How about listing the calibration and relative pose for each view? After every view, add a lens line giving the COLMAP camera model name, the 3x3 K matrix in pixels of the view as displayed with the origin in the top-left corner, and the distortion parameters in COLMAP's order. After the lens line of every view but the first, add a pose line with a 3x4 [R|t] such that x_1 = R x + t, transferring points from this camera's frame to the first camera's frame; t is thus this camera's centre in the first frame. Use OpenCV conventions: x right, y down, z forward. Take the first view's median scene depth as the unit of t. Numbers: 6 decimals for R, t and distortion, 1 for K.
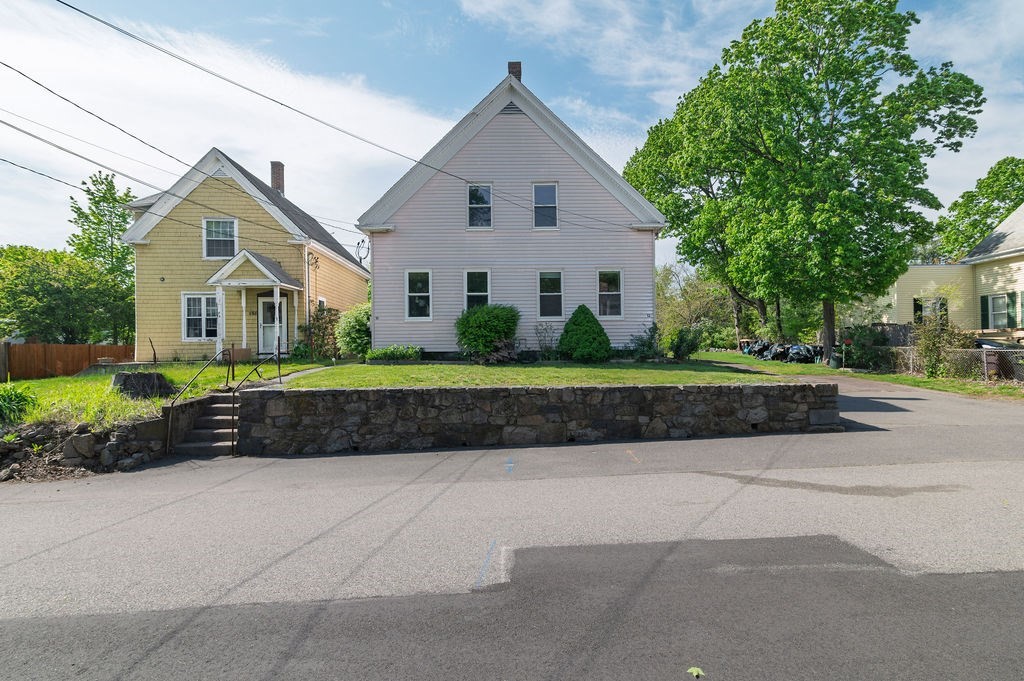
lens RADIAL K [[464.4, 0, 513.3], [0, 464.4, 350.0], [0, 0, 1]] dist [0.041523, -0.026169]
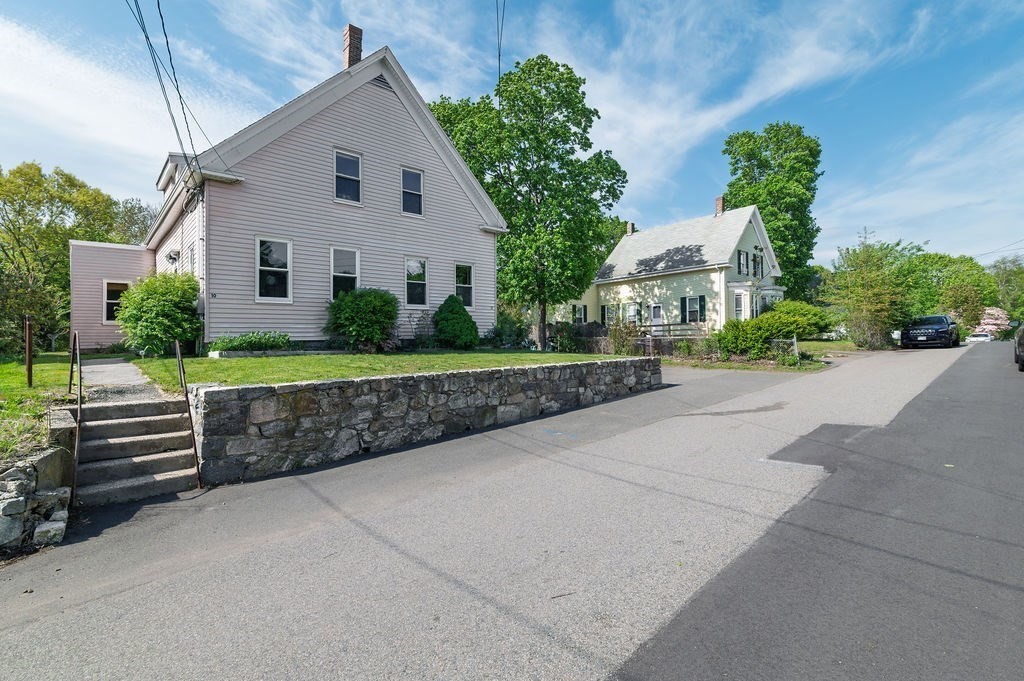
lens RADIAL K [[469.1, 0, 512.0], [0, 469.1, 340.5], [0, 0, 1]] dist [0.017484, -0.000054]
pose [[0.740341, -0.004216, 0.672219, -0.454691], [0.014660, 0.999844, -0.009874, 0.017958], [-0.672072, 0.017165, 0.740287, 0.129162]]
